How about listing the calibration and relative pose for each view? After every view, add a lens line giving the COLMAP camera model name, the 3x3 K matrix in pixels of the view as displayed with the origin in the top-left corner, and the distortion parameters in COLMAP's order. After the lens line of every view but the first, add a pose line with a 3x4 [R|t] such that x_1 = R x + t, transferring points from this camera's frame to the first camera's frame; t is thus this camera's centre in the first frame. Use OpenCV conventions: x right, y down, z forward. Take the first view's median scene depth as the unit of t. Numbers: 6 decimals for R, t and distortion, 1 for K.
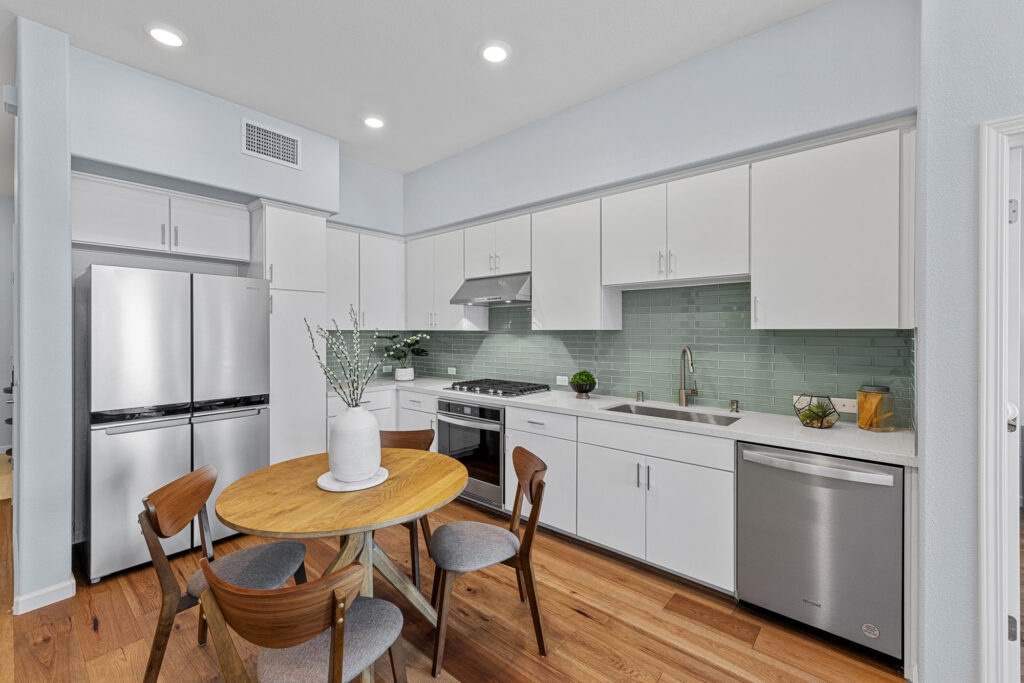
lens RADIAL K [[430.6, 0, 512.0], [0, 430.6, 341.5], [0, 0, 1]] dist [0.000872, 0.000275]
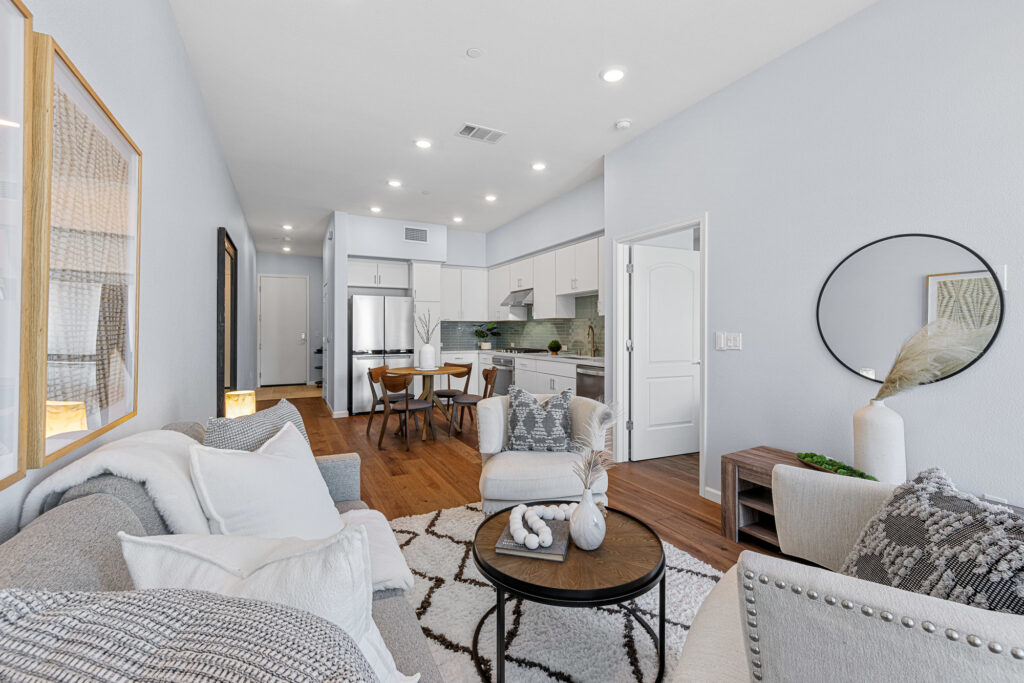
lens RADIAL K [[451.8, 0, 512.0], [0, 451.8, 341.5], [0, 0, 1]] dist [-0.001084, -0.000080]
pose [[0.921451, 0.008211, -0.388408, 0.773884], [-0.008796, 0.999961, 0.000271, 0.076315], [0.388395, 0.003167, 0.921488, -0.907634]]
